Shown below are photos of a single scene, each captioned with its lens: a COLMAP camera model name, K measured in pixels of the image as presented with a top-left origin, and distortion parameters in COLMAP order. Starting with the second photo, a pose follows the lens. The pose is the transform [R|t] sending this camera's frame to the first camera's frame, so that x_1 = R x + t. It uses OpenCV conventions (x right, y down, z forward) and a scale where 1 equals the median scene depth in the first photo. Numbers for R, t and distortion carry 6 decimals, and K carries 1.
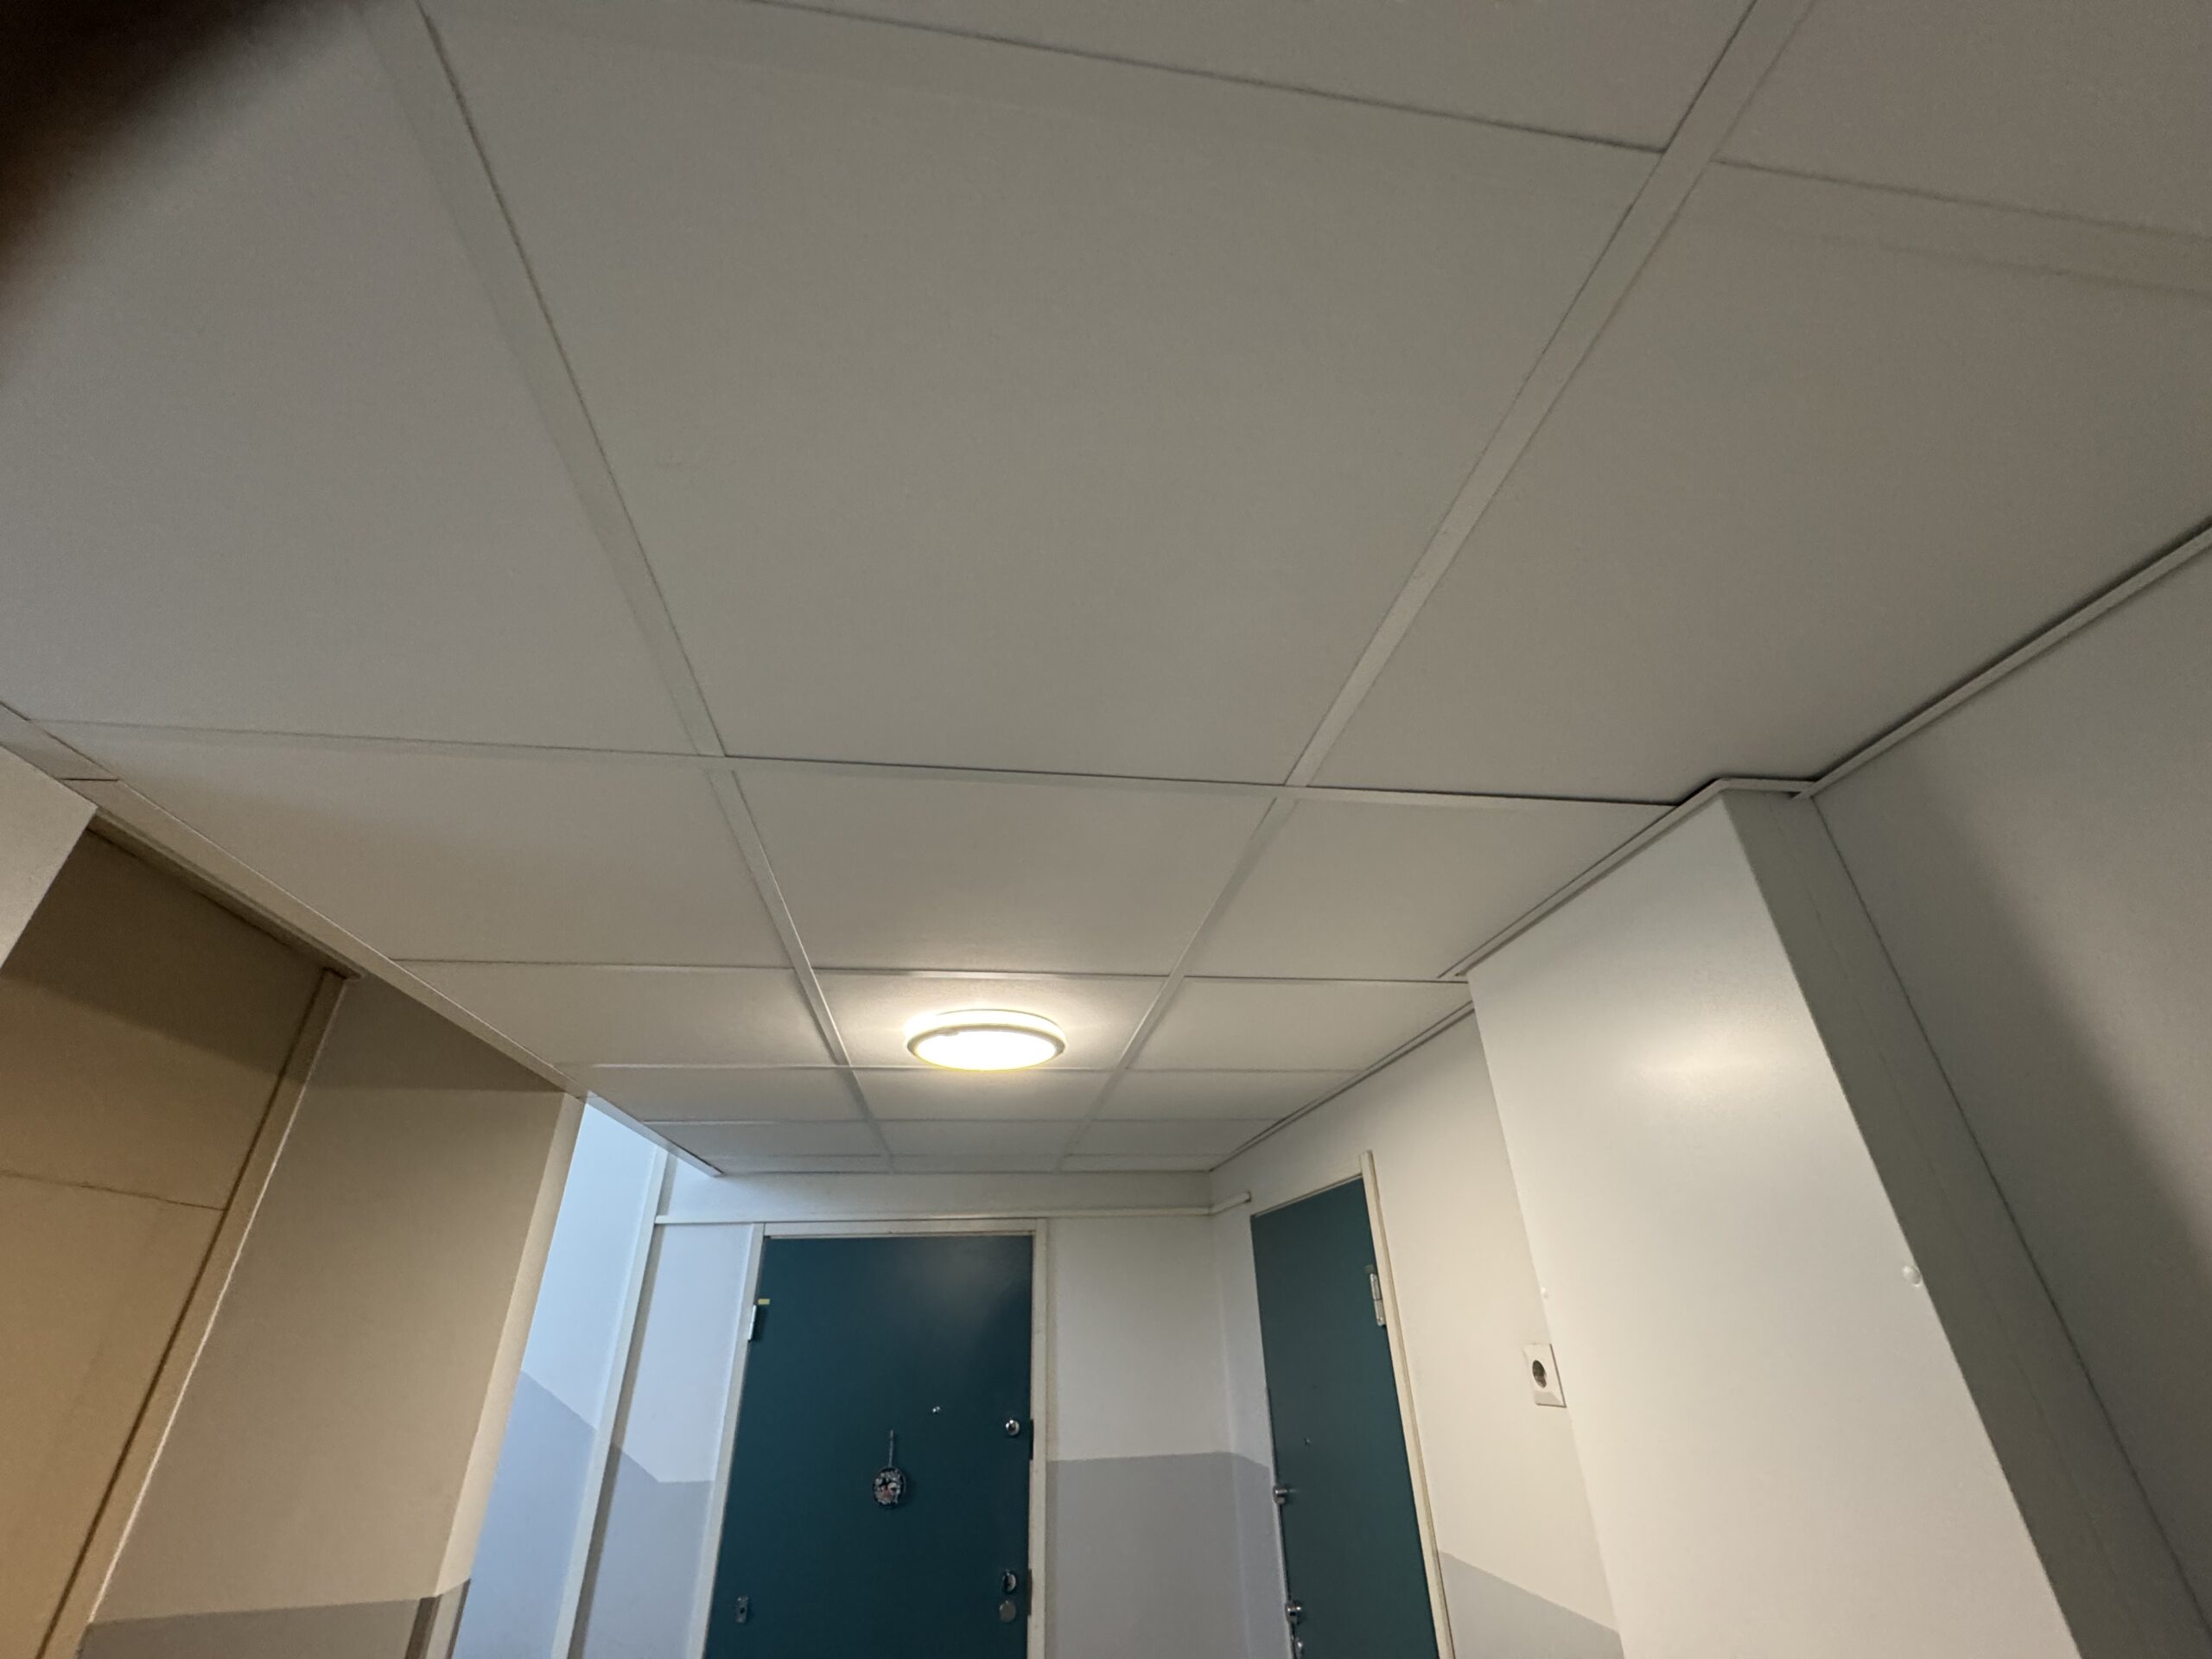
lens RADIAL K [[891.7, 0, 1107.6], [0, 891.7, 835.2], [0, 0, 1]] dist [-0.007075, 0.000739]
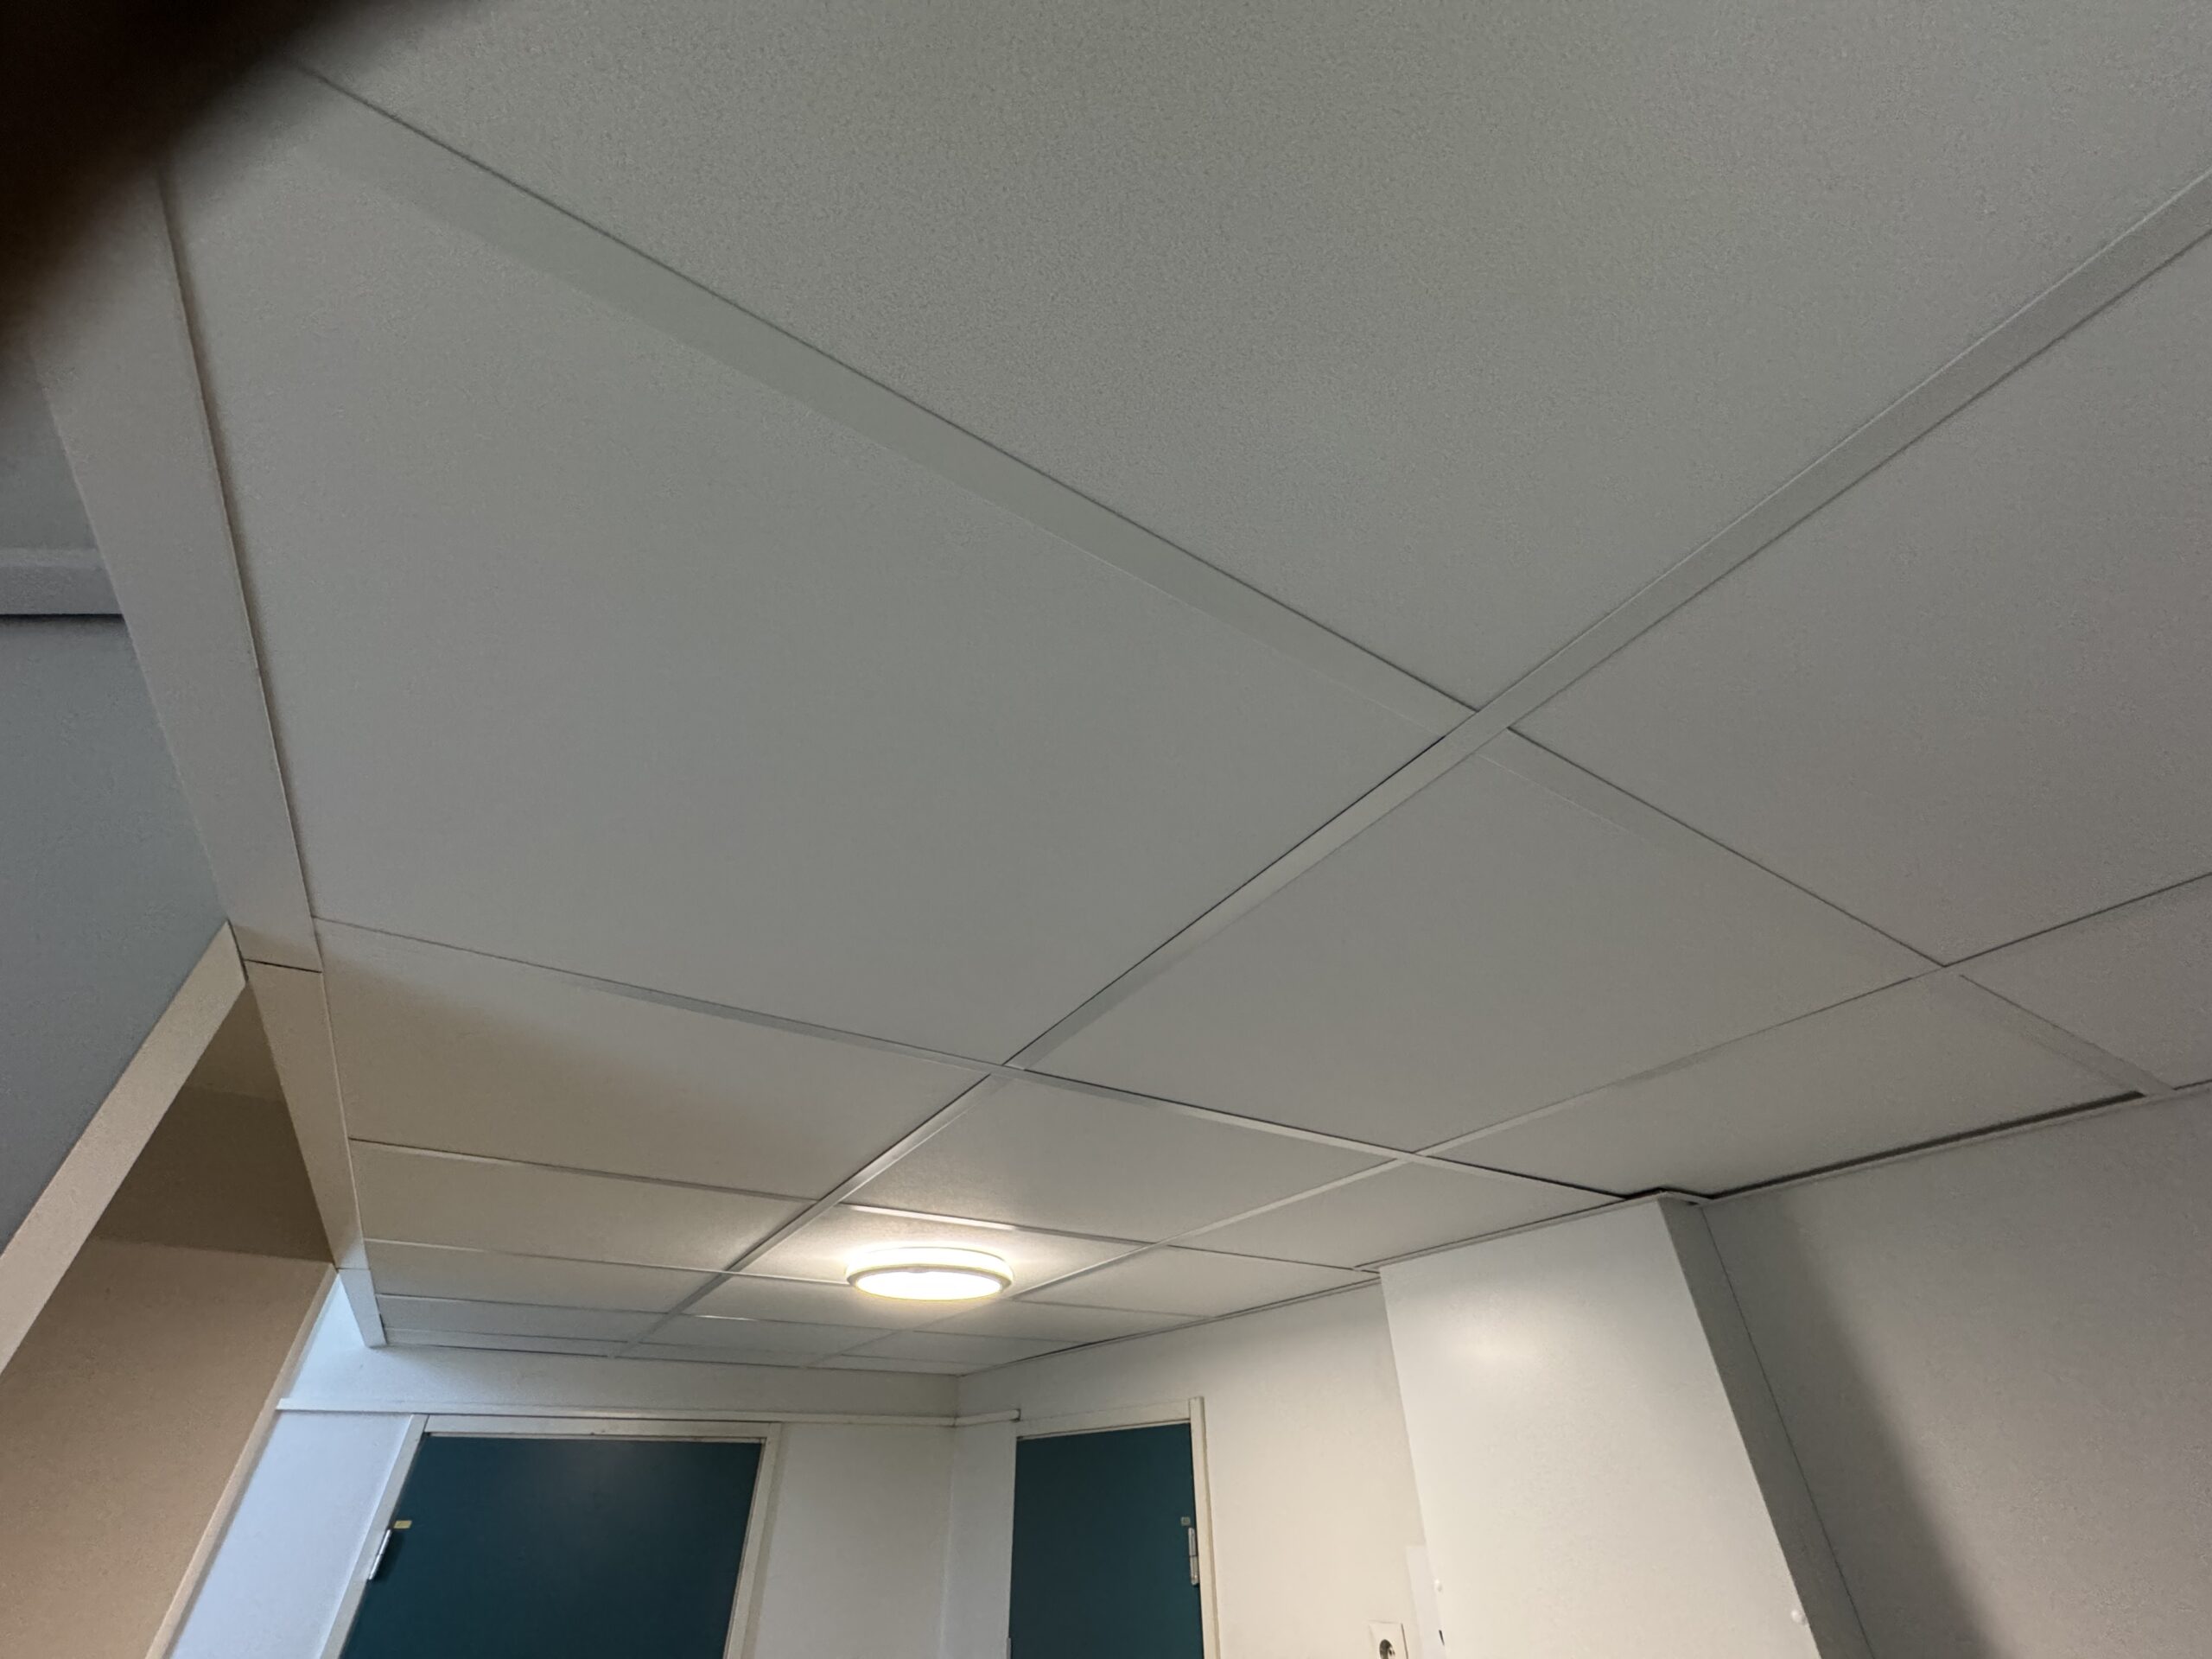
lens RADIAL K [[891.7, 0, 1101.6], [0, 891.7, 823.5], [0, 0, 1]] dist [-0.007075, 0.000739]
pose [[0.922217, 0.245801, 0.298492, -0.227793], [-0.197278, 0.963018, -0.183514, -0.064410], [-0.332561, 0.110354, 0.936603, -0.019463]]
